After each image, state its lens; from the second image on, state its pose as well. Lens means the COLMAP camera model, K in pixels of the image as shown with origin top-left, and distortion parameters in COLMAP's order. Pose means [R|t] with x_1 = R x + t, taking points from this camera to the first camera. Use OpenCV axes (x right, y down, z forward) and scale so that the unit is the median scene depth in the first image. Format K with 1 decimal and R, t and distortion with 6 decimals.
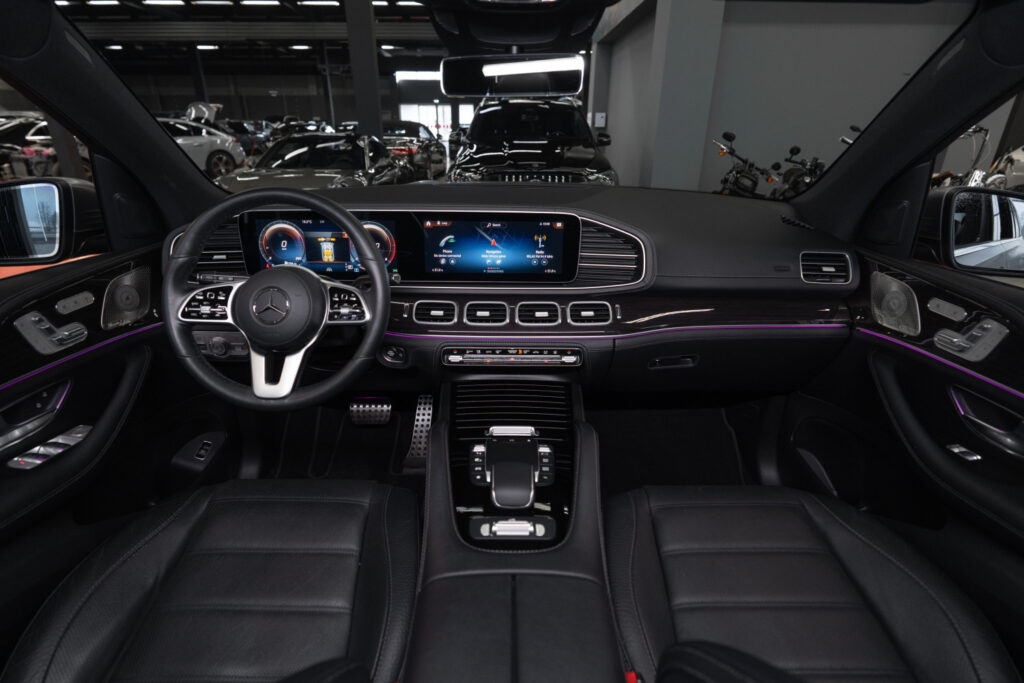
lens RADIAL K [[465.4, 0, 511.3], [0, 465.4, 332.2], [0, 0, 1]] dist [-0.003699, -0.000626]
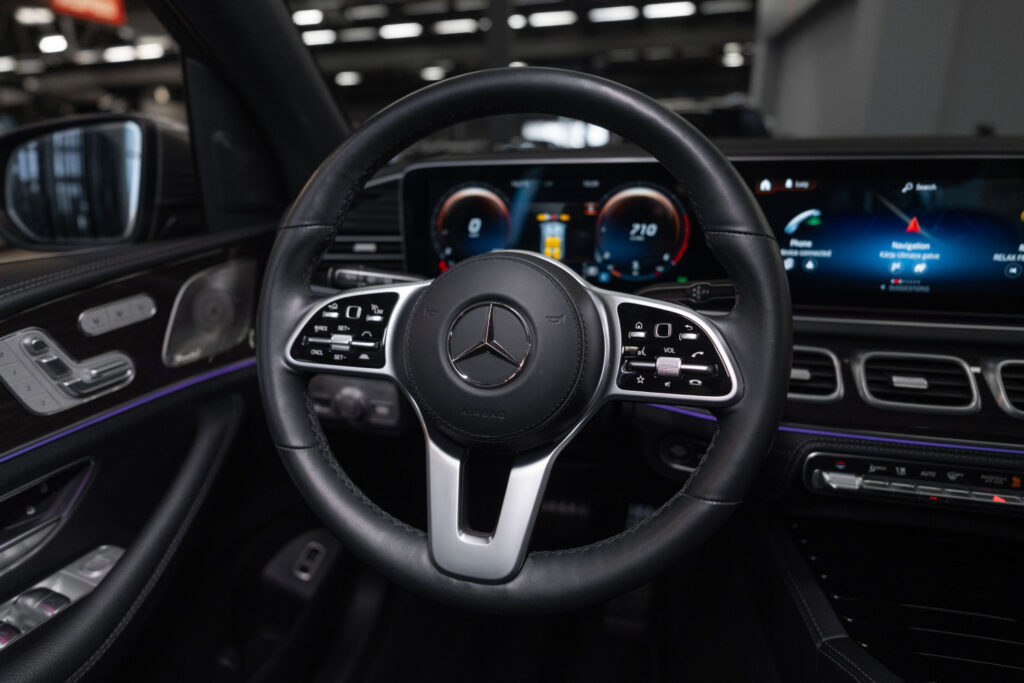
lens RADIAL K [[465.4, 0, 505.8], [0, 465.4, 338.2], [0, 0, 1]] dist [-0.003699, -0.000626]
pose [[0.977902, 0.054313, -0.201886, -0.377213], [-0.065453, 0.996656, -0.048911, -0.037772], [0.198554, 0.061044, 0.978187, 0.541827]]
